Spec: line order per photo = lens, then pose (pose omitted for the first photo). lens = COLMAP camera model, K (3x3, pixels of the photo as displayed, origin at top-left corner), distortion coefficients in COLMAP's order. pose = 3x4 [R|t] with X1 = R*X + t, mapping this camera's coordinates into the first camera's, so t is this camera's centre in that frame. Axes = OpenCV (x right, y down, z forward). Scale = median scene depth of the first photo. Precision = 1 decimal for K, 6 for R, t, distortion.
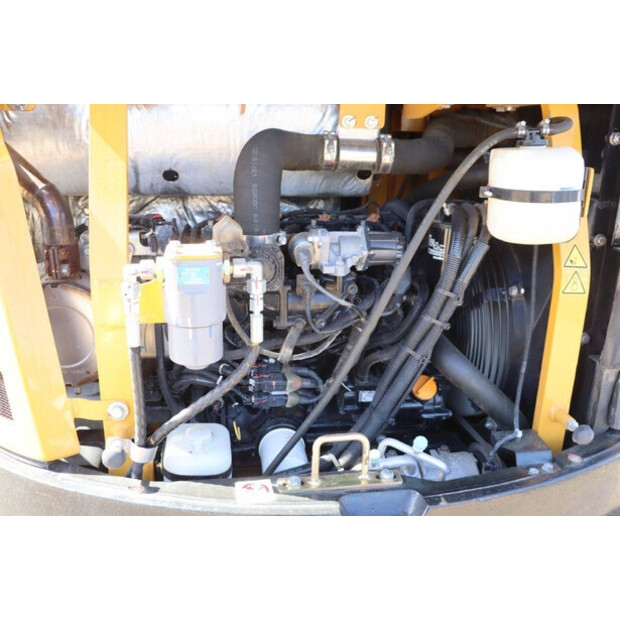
lens RADIAL K [[554.0, 0, 310.0], [0, 554.0, 310.0], [0, 0, 1]] dist [-0.097297, -0.002343]
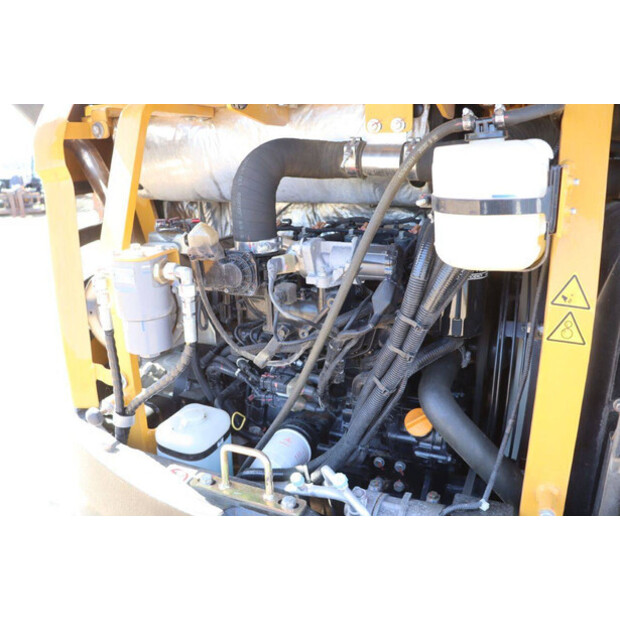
lens RADIAL K [[491.8, 0, 310.0], [0, 491.8, 310.0], [0, 0, 1]] dist [-0.139848, 0.004578]
pose [[0.851410, 0.118287, -0.510988, 0.481174], [-0.111220, 0.992799, 0.044505, -0.059678], [0.512572, 0.018940, 0.858435, 0.262605]]
